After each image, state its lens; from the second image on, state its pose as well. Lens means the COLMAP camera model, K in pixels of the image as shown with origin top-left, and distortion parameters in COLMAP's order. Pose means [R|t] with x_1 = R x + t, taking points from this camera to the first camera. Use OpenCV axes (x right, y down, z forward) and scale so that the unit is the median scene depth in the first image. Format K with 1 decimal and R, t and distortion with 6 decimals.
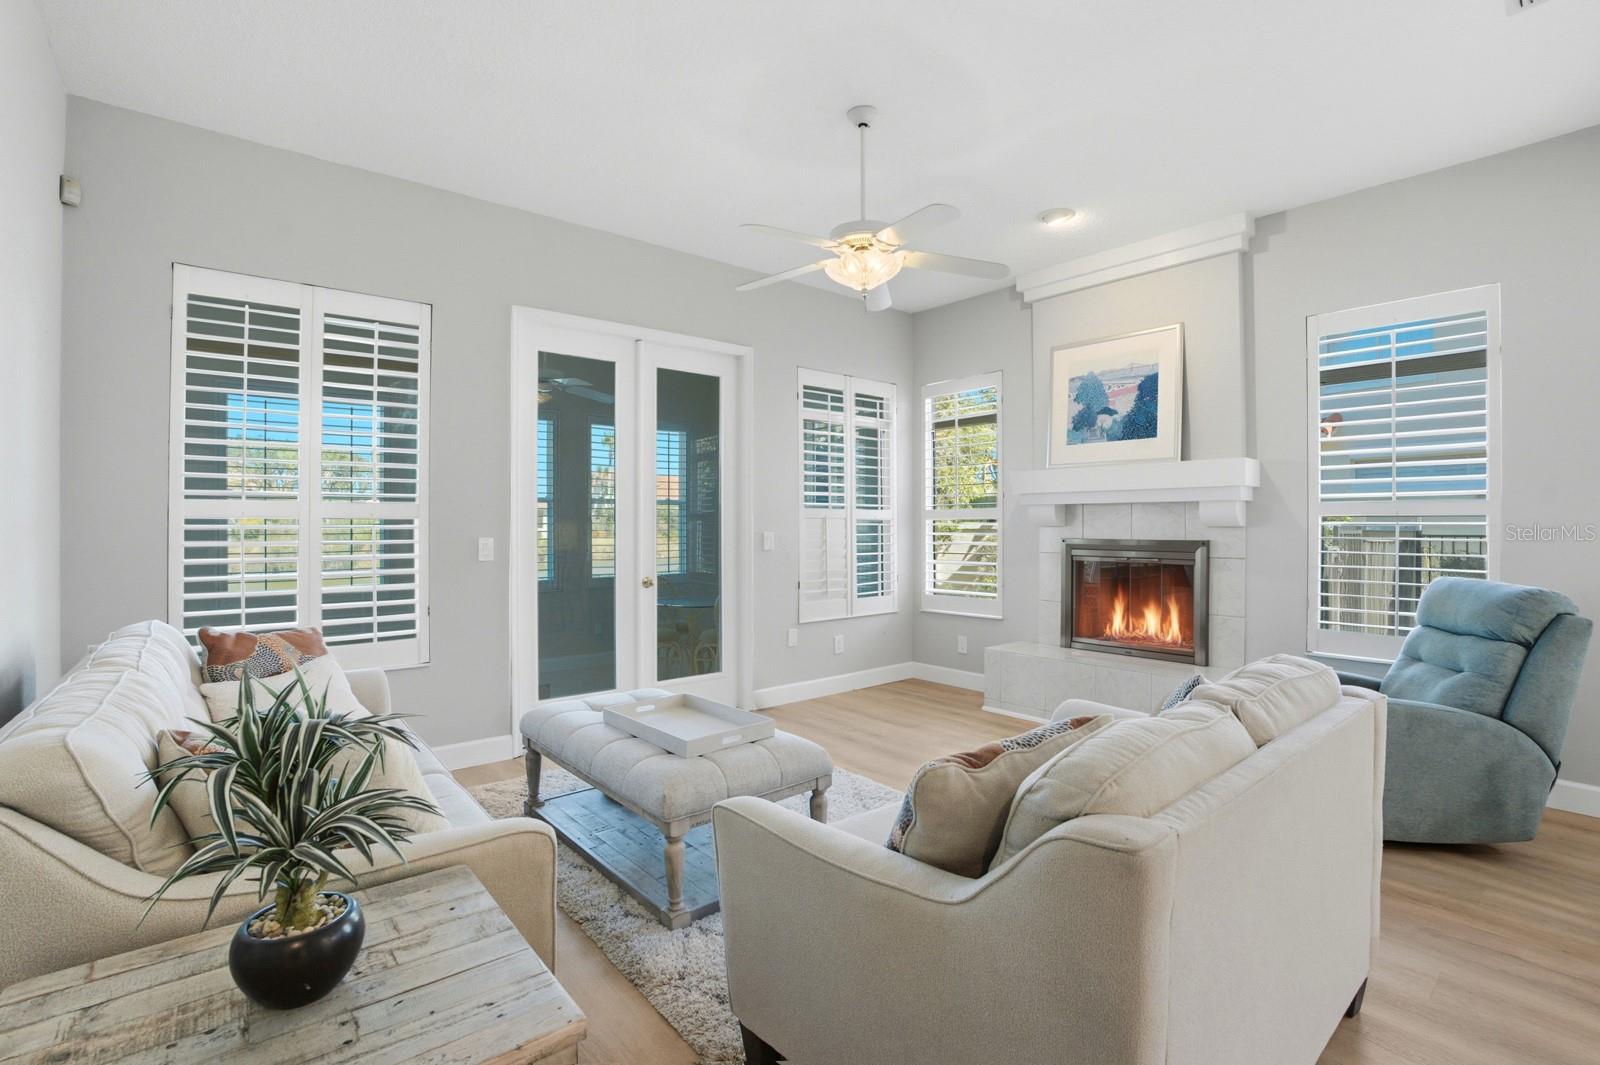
lens RADIAL K [[750.4, 0, 772.5], [0, 750.4, 522.2], [0, 0, 1]] dist [-0.000349, 0.000146]
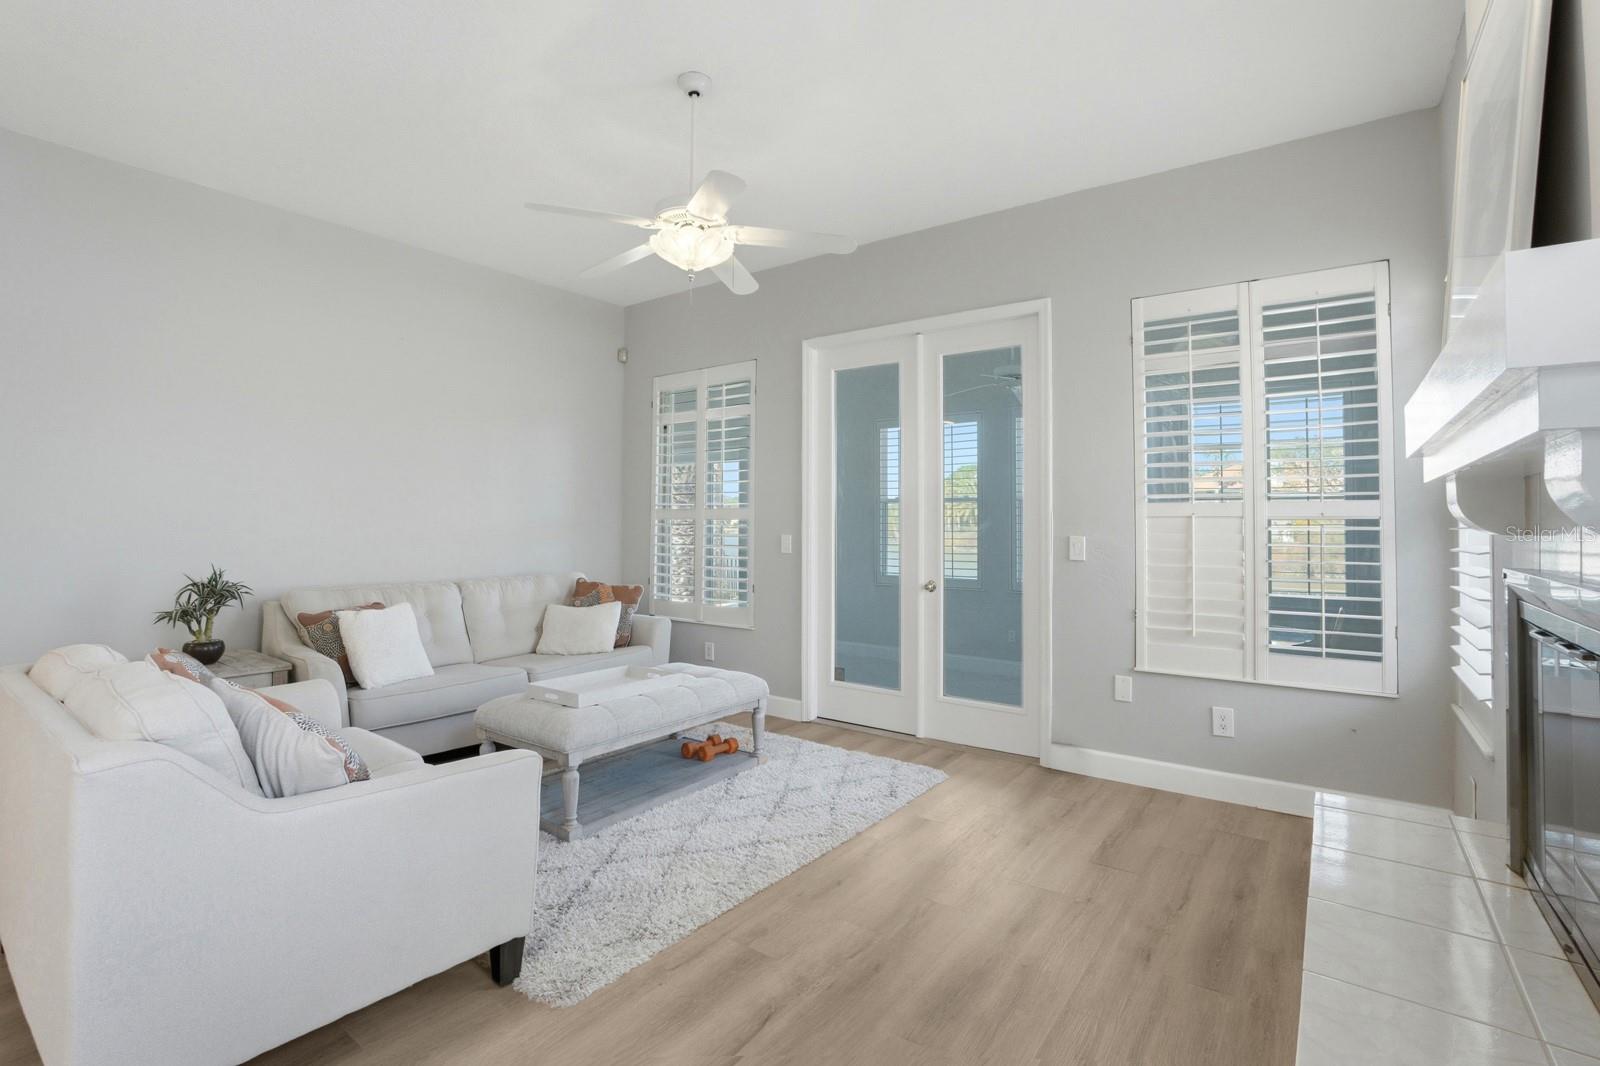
lens RADIAL K [[750.4, 0, 772.5], [0, 750.4, 522.7], [0, 0, 1]] dist [-0.000349, 0.000146]
pose [[0.253690, 0.002329, -0.967283, 0.652996], [-0.002901, 0.999994, 0.001647, -0.001043], [0.967281, 0.002388, 0.253695, 0.532233]]
